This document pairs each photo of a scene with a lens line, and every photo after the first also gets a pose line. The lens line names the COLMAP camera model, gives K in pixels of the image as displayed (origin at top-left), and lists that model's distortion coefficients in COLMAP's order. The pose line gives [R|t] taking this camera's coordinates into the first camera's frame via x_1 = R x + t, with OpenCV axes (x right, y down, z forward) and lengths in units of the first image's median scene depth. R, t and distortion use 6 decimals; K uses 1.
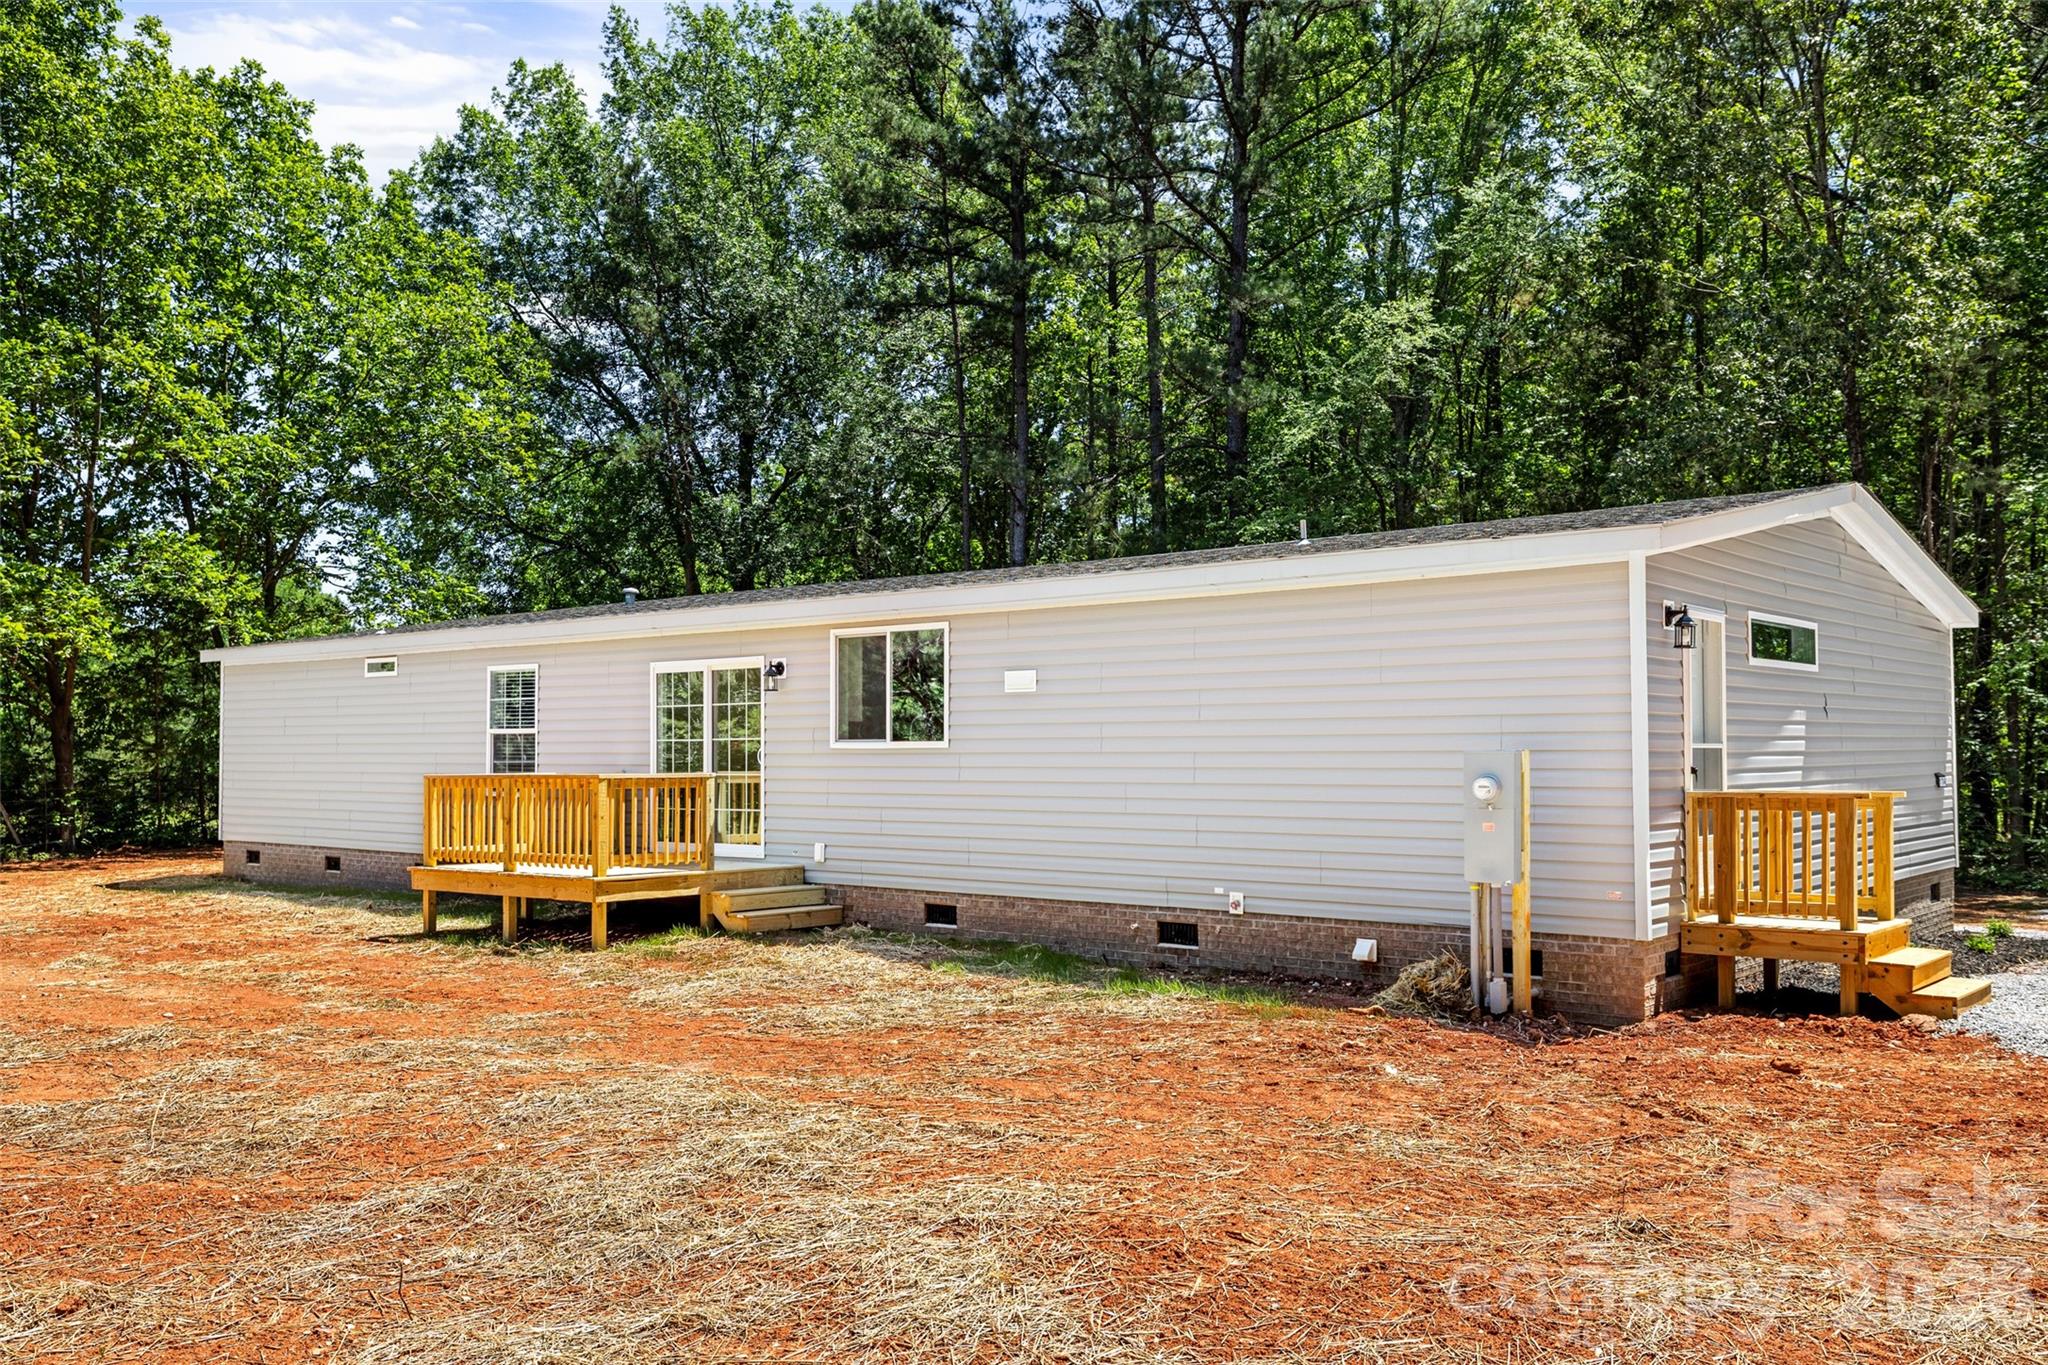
lens RADIAL K [[1692.0, 0, 1033.2], [0, 1692.0, 671.3], [0, 0, 1]] dist [0.024663, -0.008032]
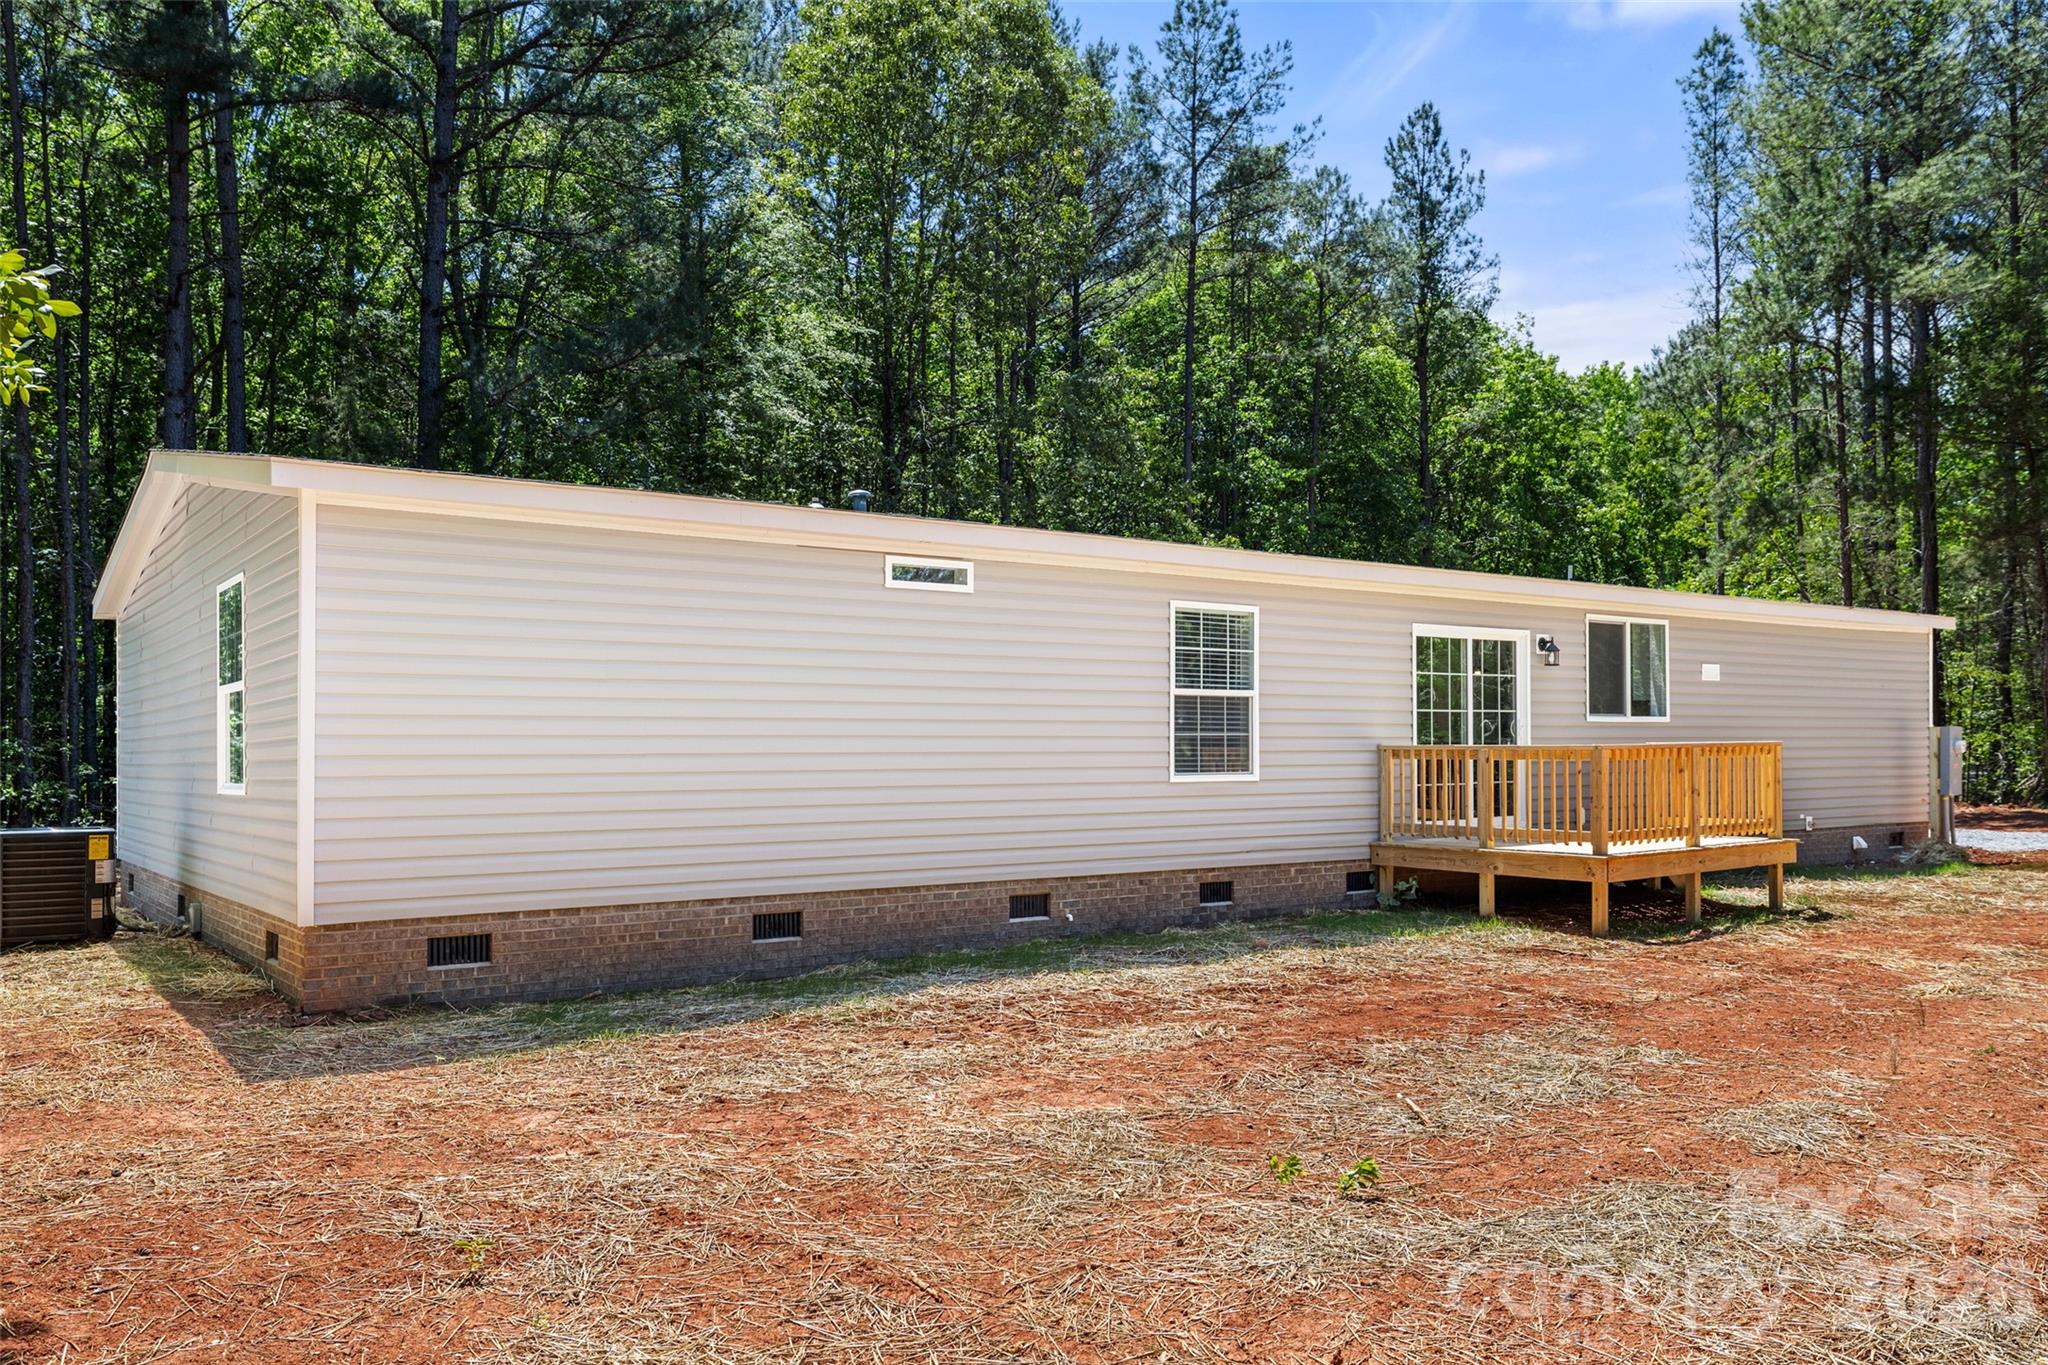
lens RADIAL K [[1624.0, 0, 1022.5], [0, 1624.0, 691.1], [0, 0, 1]] dist [0.038214, 0.001632]
pose [[0.230399, 0.031885, 0.972574, -1.147296], [-0.045420, 0.998726, -0.021983, 0.060934], [-0.972036, -0.039110, 0.231554, 1.025171]]
